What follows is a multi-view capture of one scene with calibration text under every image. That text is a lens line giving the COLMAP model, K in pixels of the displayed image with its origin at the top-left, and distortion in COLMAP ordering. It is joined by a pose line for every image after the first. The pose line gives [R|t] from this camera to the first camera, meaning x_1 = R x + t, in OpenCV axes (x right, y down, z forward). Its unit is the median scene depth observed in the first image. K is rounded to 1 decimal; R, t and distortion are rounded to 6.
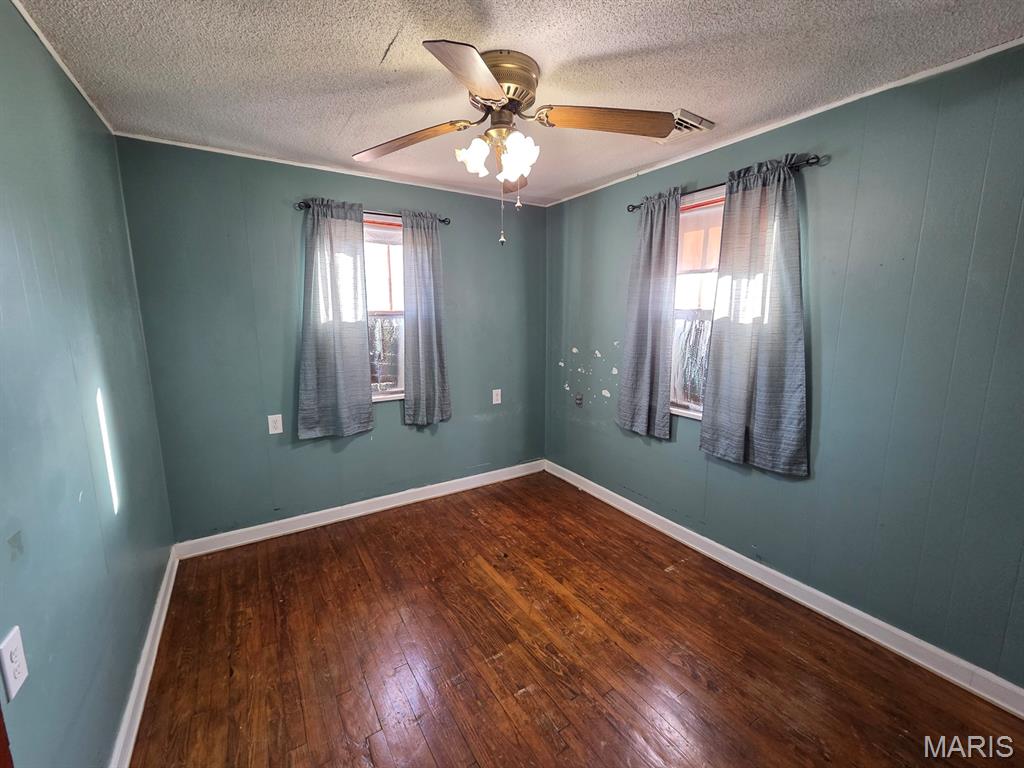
lens RADIAL K [[417.2, 0, 505.5], [0, 417.2, 383.5], [0, 0, 1]] dist [0.001032, -0.000480]
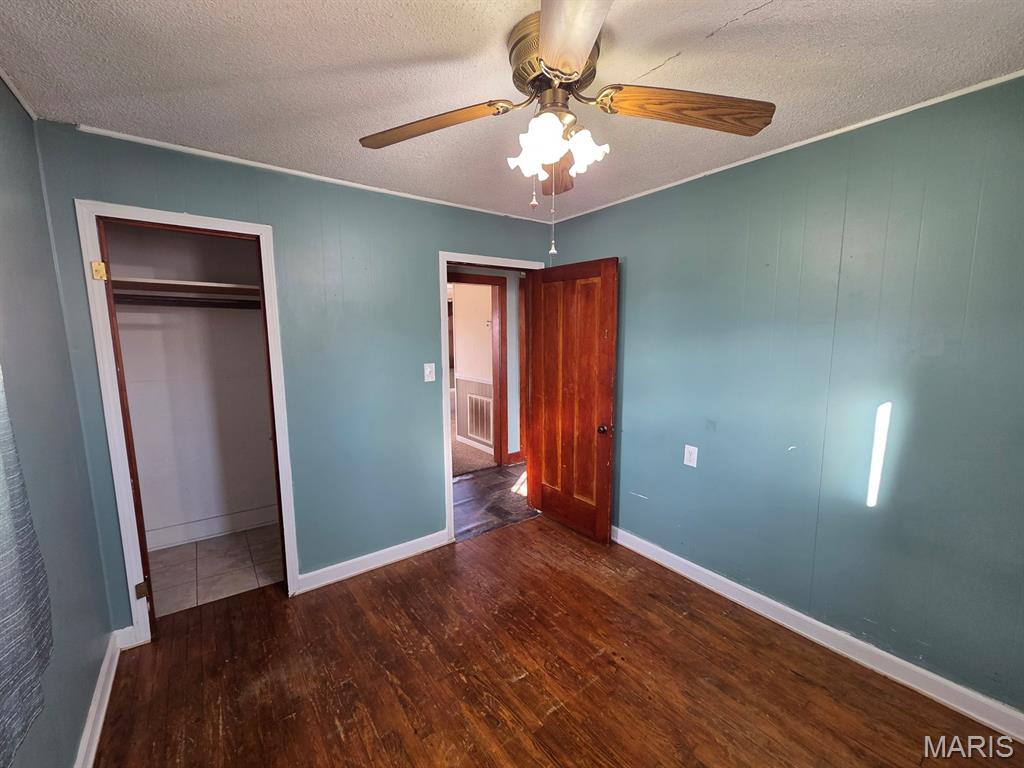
lens RADIAL K [[417.2, 0, 505.5], [0, 417.2, 383.5], [0, 0, 1]] dist [0.001032, -0.000480]
pose [[-0.997045, 0.021950, -0.073615, 0.141698], [-0.000257, 0.957347, 0.288941, -0.319888], [0.076817, 0.288106, -0.954512, 1.755202]]
